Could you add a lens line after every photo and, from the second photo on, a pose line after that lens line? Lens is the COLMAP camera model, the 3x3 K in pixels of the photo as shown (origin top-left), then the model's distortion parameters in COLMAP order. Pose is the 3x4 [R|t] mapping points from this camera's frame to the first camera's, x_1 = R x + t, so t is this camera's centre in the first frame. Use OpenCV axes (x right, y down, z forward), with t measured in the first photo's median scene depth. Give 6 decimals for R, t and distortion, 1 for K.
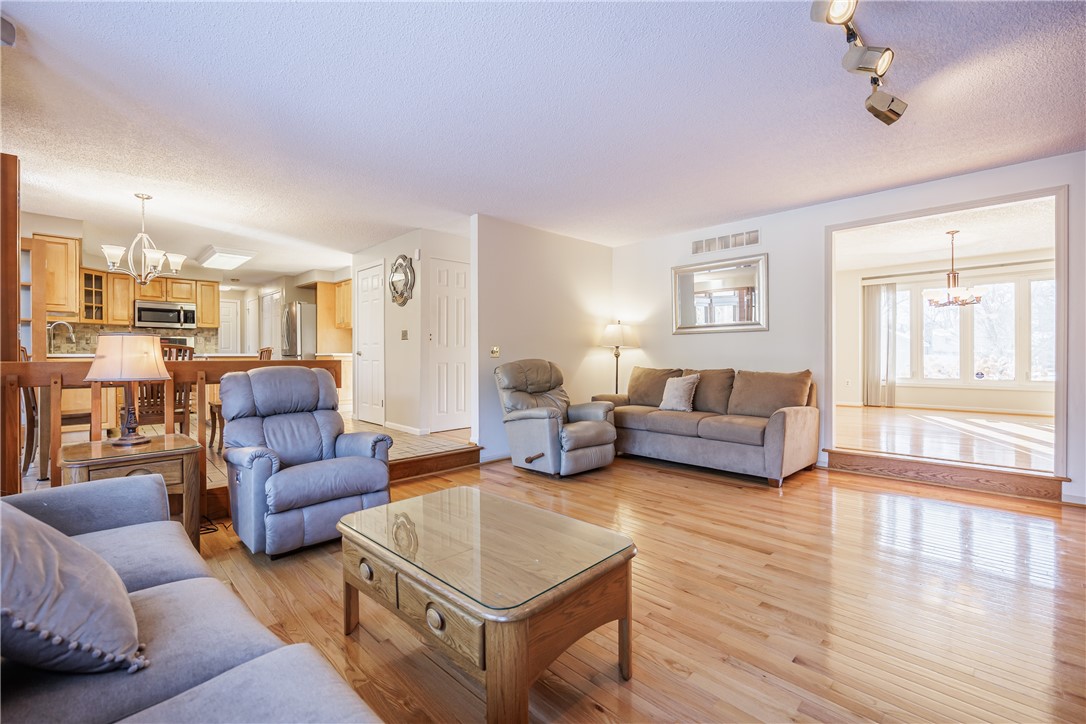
lens RADIAL K [[478.8, 0, 543.9], [0, 478.8, 359.9], [0, 0, 1]] dist [0.001813, 0.000317]
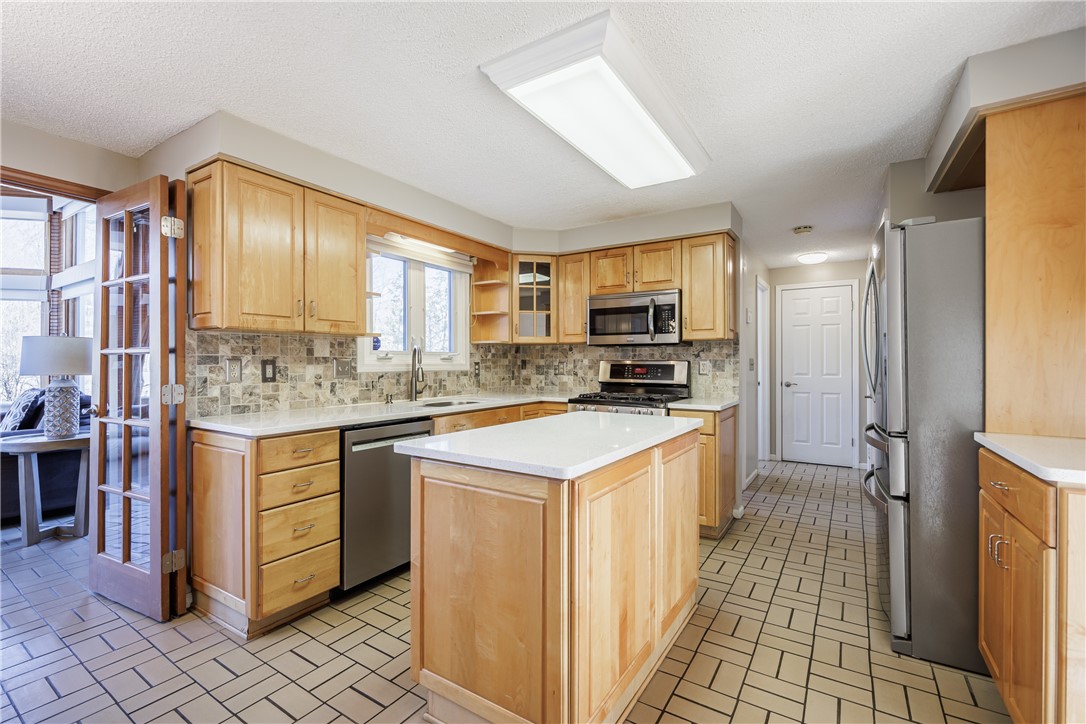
lens RADIAL K [[478.8, 0, 543.7], [0, 478.8, 360.8], [0, 0, 1]] dist [0.001813, 0.000317]
pose [[0.207776, 0.003015, -0.978172, -0.315703], [-0.004959, 0.999986, 0.002028, -0.050152], [0.978164, 0.004430, 0.207788, 0.799389]]
